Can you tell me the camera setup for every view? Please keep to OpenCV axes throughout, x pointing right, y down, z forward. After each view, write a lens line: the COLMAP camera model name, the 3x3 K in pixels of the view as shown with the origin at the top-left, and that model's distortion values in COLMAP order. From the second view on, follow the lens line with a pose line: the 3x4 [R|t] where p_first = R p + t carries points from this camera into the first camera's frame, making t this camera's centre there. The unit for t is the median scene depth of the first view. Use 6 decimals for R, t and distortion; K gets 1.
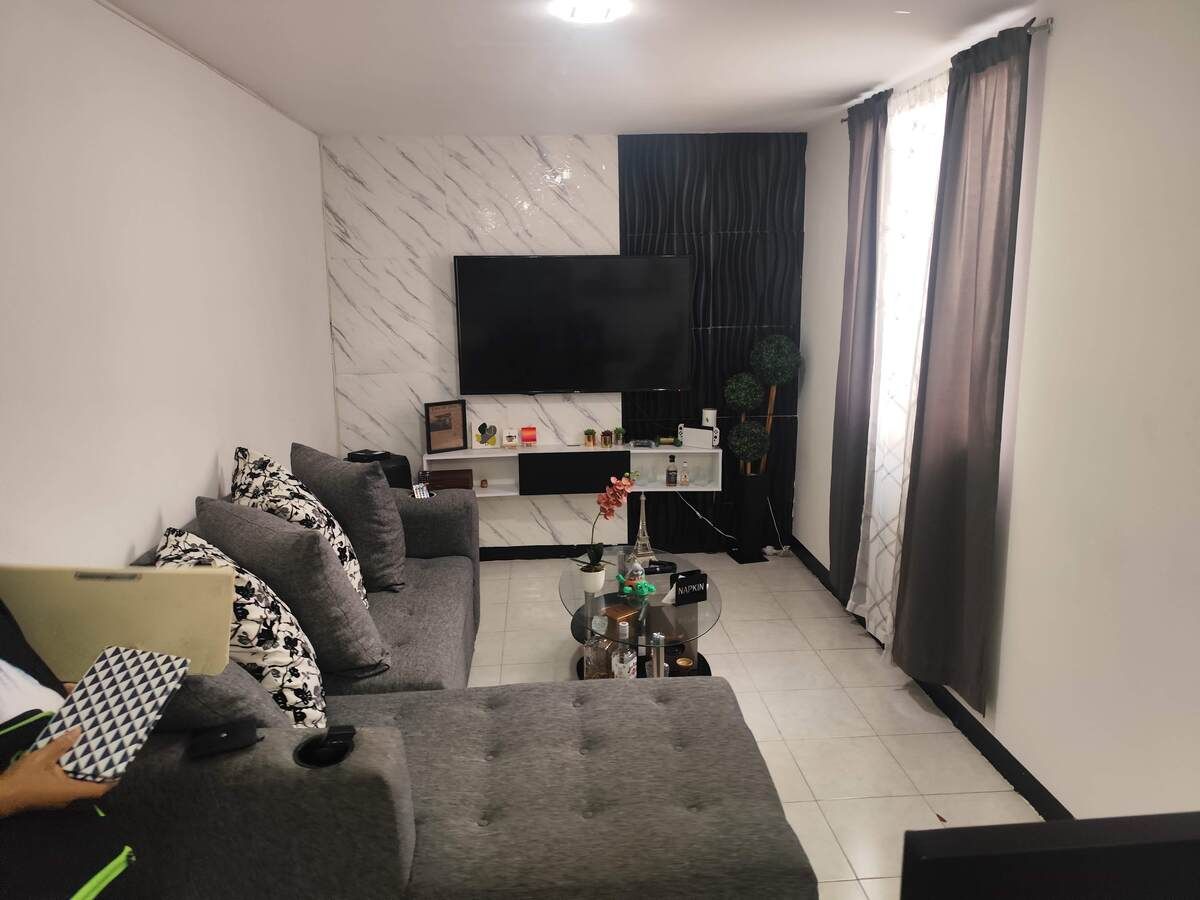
lens RADIAL K [[824.0, 0, 596.4], [0, 824.0, 462.6], [0, 0, 1]] dist [0.005108, -0.011526]
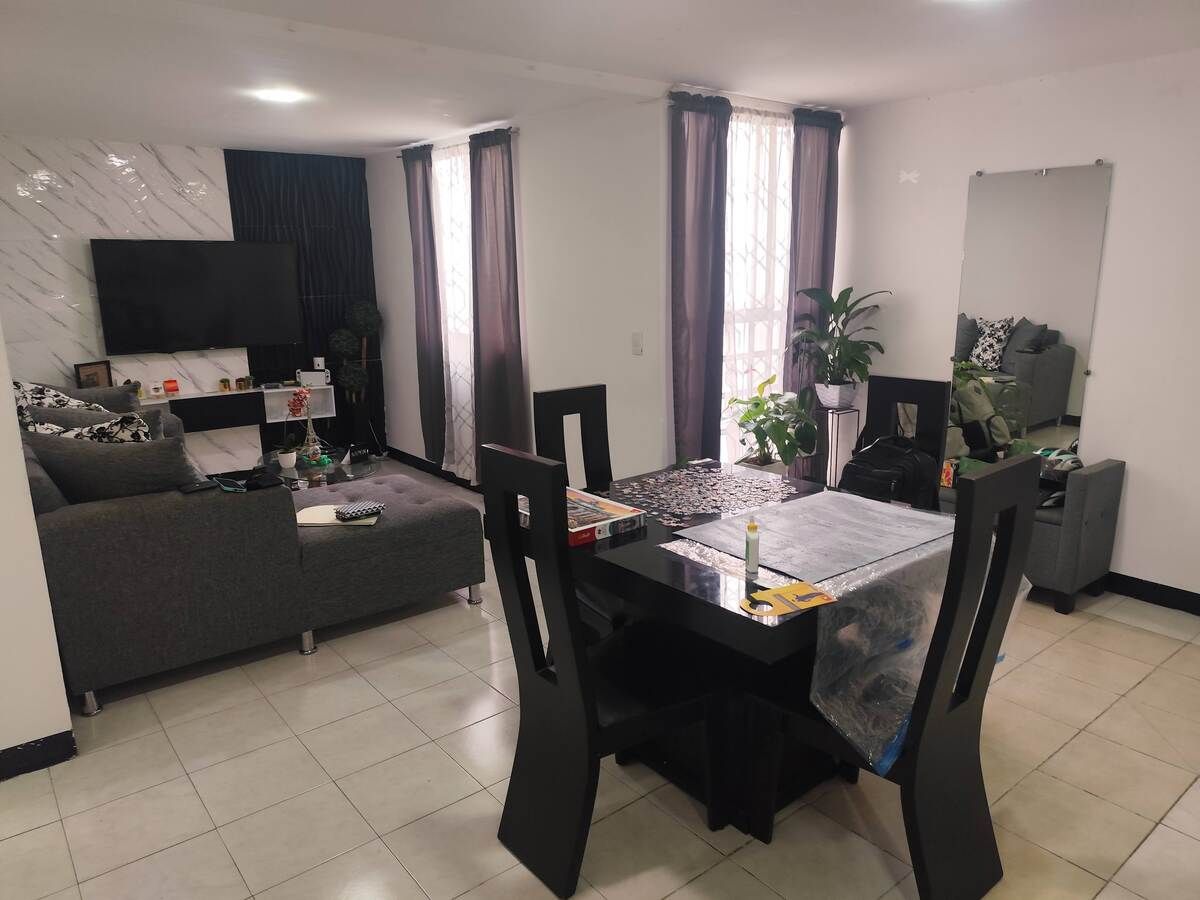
lens RADIAL K [[824.0, 0, 609.2], [0, 824.0, 451.8], [0, 0, 1]] dist [0.005108, -0.011526]
pose [[0.827520, -0.119261, 0.548623, -0.235456], [0.119167, 0.992223, 0.035946, 0.100243], [-0.548644, 0.035631, 0.835297, -0.393790]]
